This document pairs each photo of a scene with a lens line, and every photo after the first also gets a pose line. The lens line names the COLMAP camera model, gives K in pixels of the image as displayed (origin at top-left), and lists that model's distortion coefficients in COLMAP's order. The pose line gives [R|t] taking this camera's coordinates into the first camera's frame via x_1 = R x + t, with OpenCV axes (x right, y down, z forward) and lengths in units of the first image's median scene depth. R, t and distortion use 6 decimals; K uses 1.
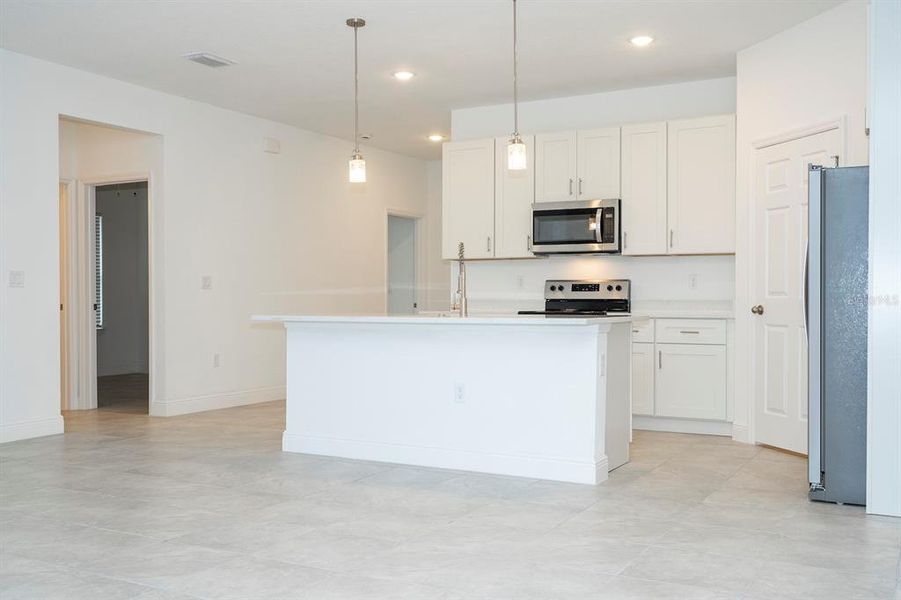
lens RADIAL K [[884.5, 0, 453.6], [0, 884.5, 298.2], [0, 0, 1]] dist [0.009004, 0.000000]
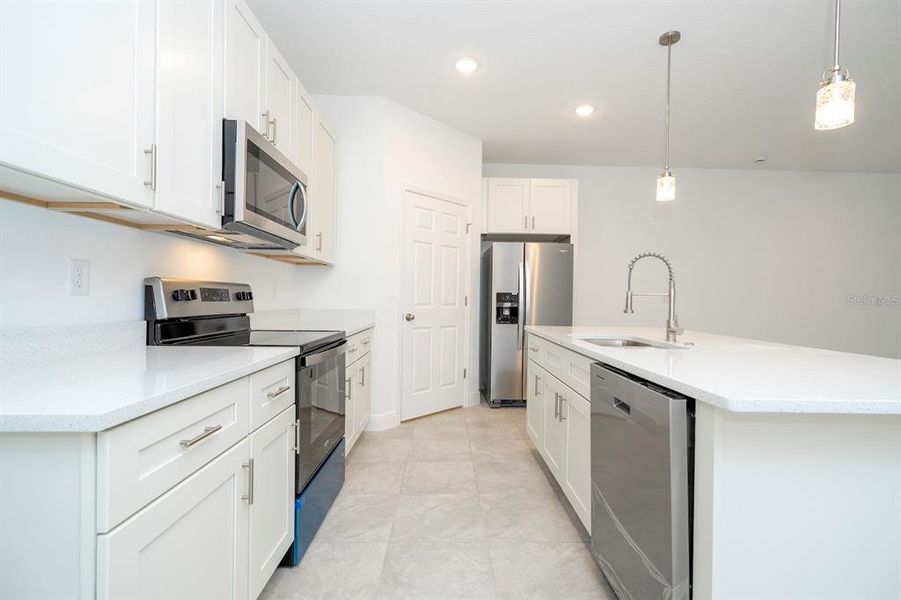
lens RADIAL K [[408.9, 0, 452.5], [0, 408.9, 297.4], [0, 0, 1]] dist [-0.002158, 0.000731]
pose [[-0.491582, -0.007659, 0.870798, -0.167255], [-0.017324, 0.999849, -0.000986, -0.013326], [-0.870659, -0.015570, -0.491640, 1.022885]]
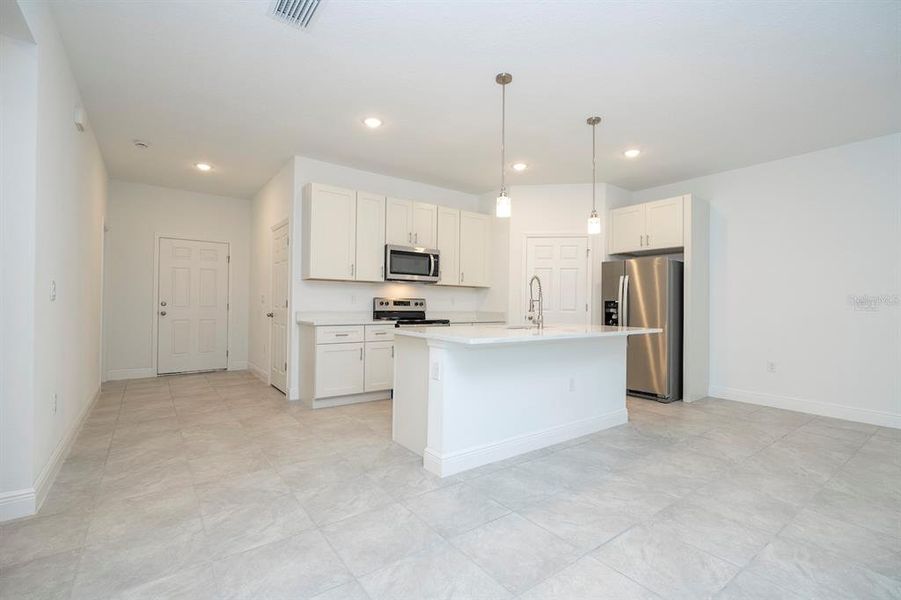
lens RADIAL K [[408.9, 0, 451.2], [0, 408.9, 300.9], [0, 0, 1]] dist [-0.002158, 0.000731]
pose [[0.418754, 0.012904, 0.908008, -0.475386], [-0.014149, 0.999870, -0.007684, -0.012384], [-0.907990, -0.009630, 0.418882, 0.639710]]
